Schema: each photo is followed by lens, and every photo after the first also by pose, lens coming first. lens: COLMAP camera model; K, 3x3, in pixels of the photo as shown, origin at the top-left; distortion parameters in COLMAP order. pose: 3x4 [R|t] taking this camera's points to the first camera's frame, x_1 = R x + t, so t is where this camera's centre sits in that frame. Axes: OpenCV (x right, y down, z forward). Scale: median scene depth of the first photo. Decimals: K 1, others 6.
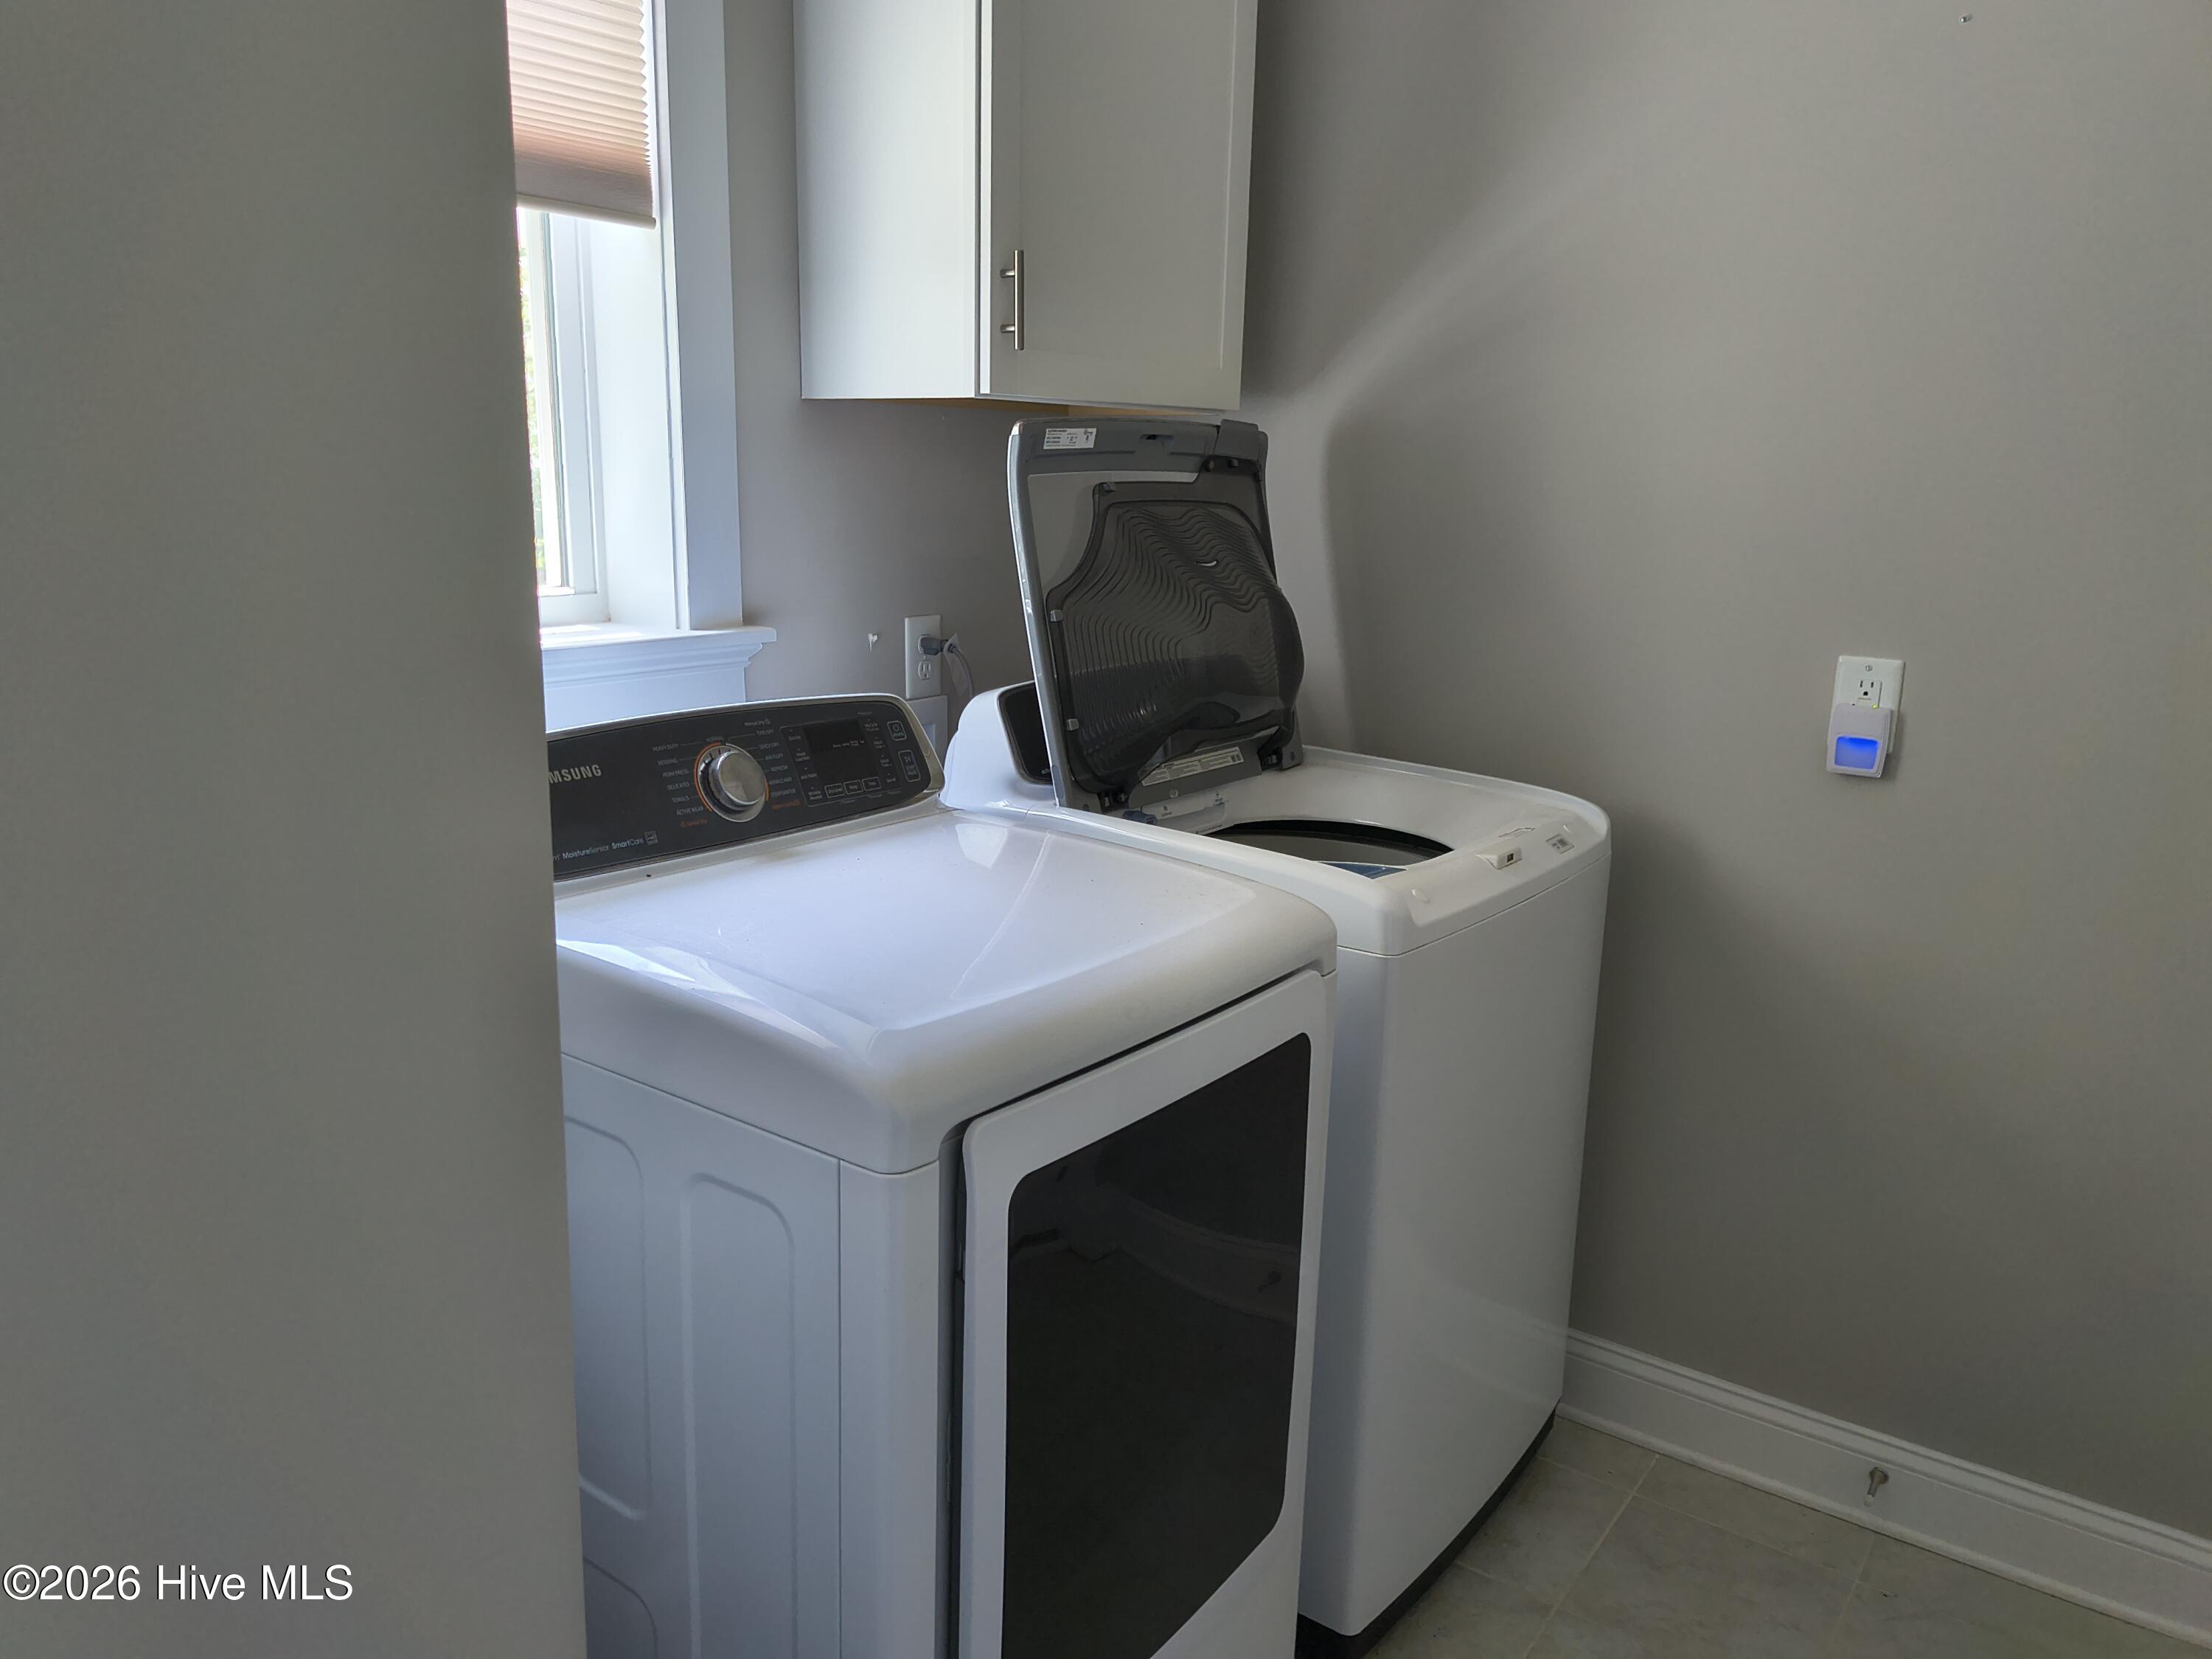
lens RADIAL K [[1621.2, 0, 1095.9], [0, 1621.2, 834.2], [0, 0, 1]] dist [0.105630, -0.144932]
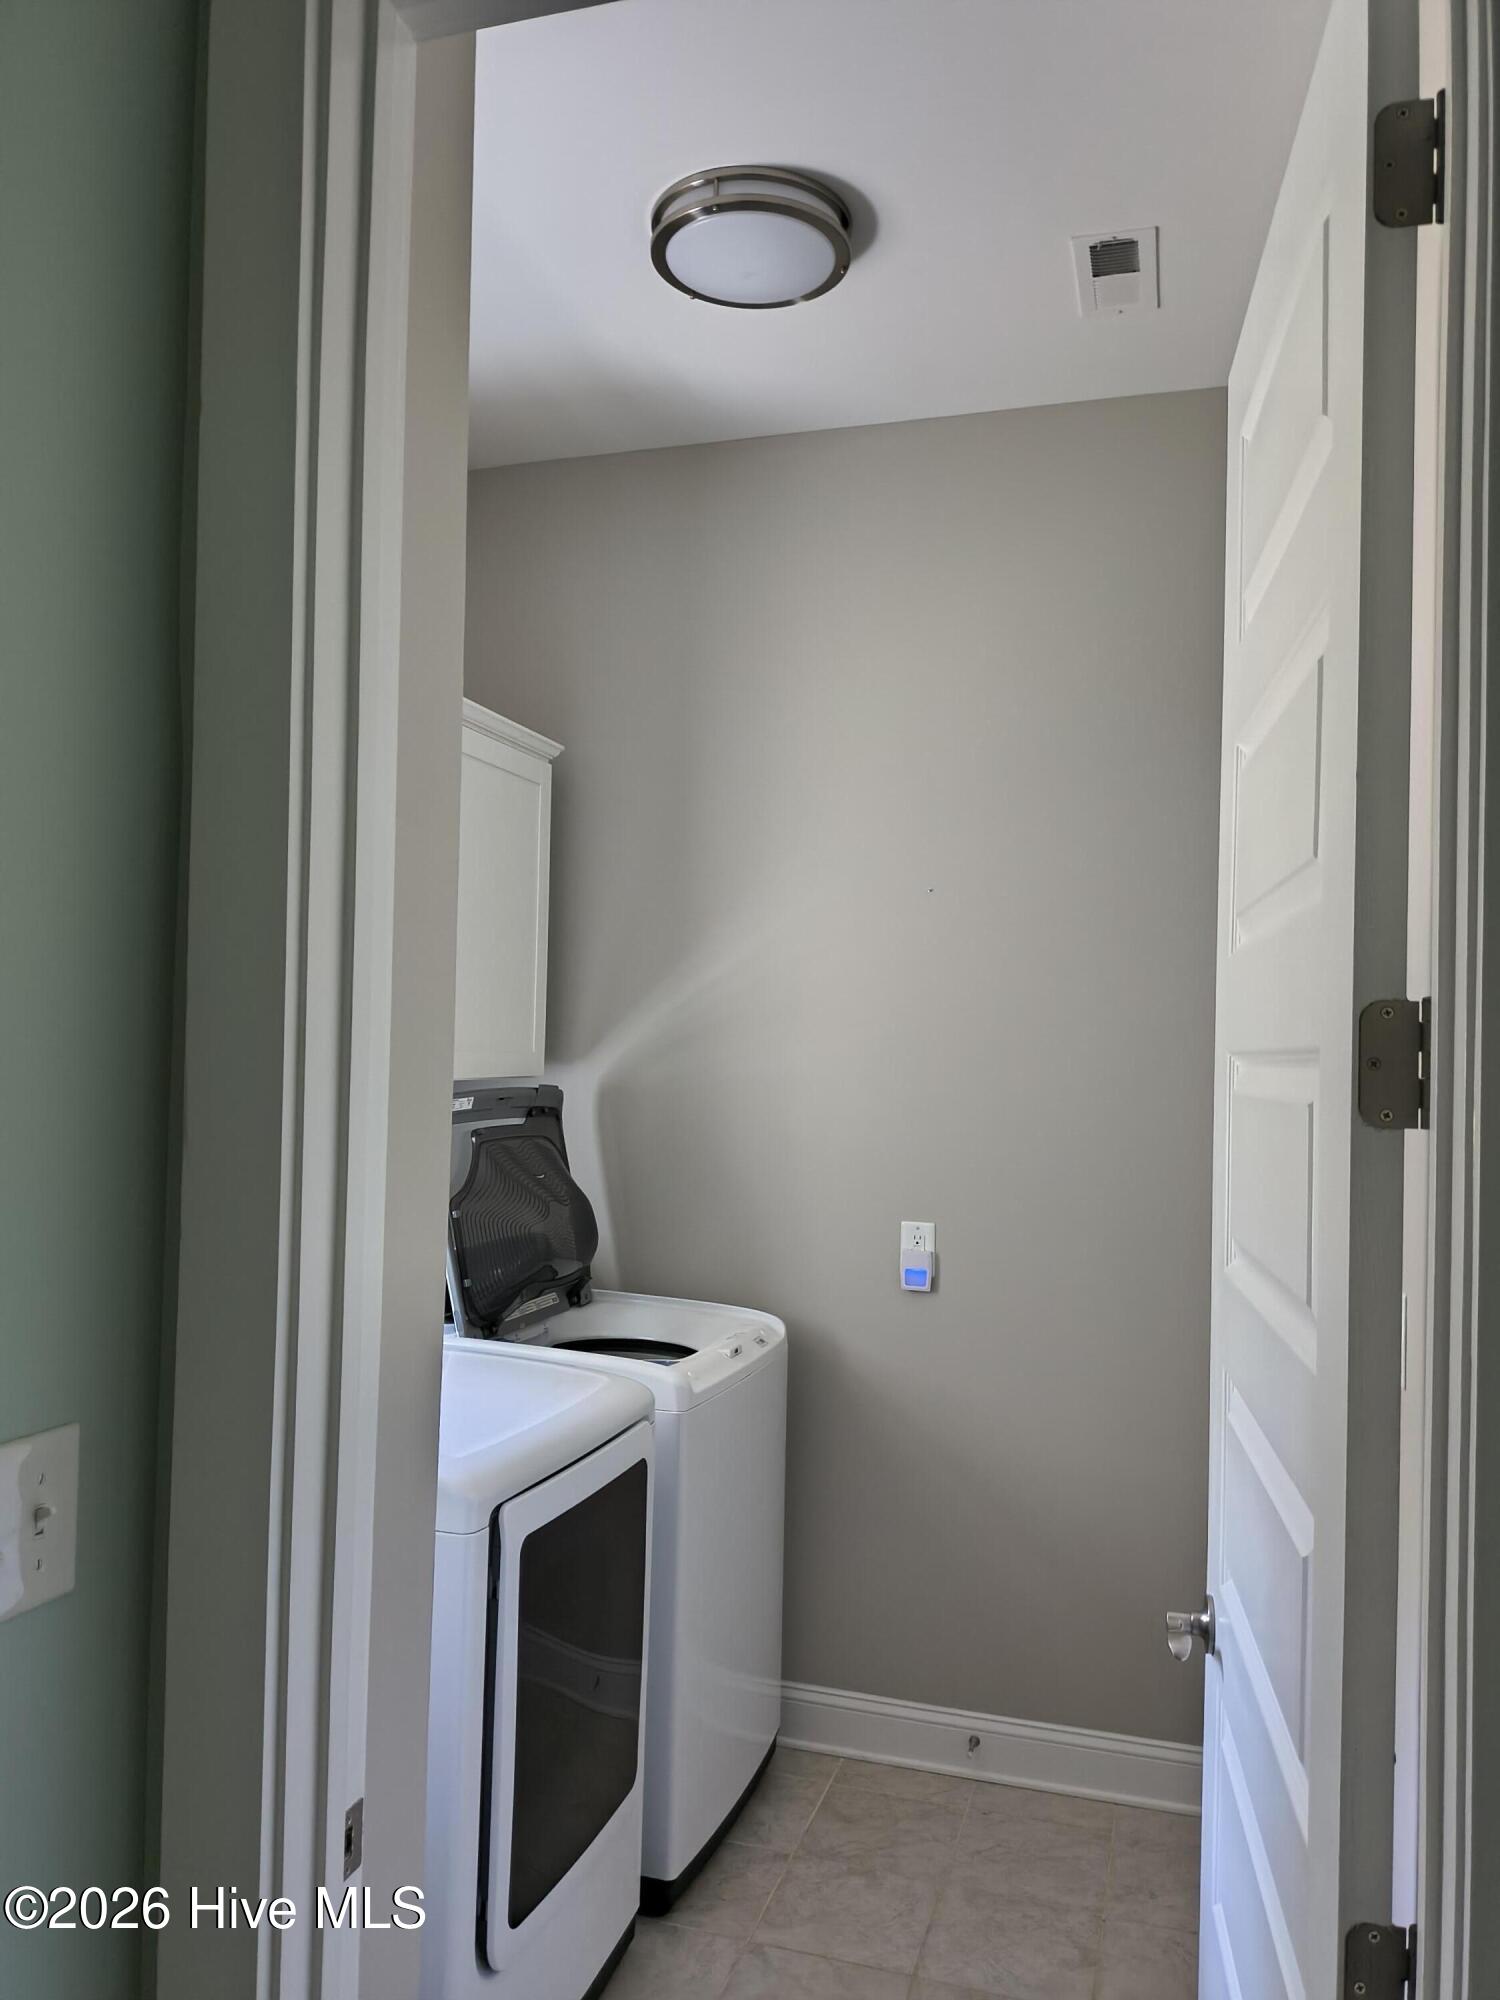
lens RADIAL K [[1465.8, 0, 744.1], [0, 1465.8, 999.5], [0, 0, 1]] dist [0.105630, -0.144932]
pose [[0.949526, 0.010364, 0.313516, -0.199256], [0.067719, 0.969115, -0.237130, 0.022286], [-0.306290, 0.246392, 0.919498, -0.441485]]
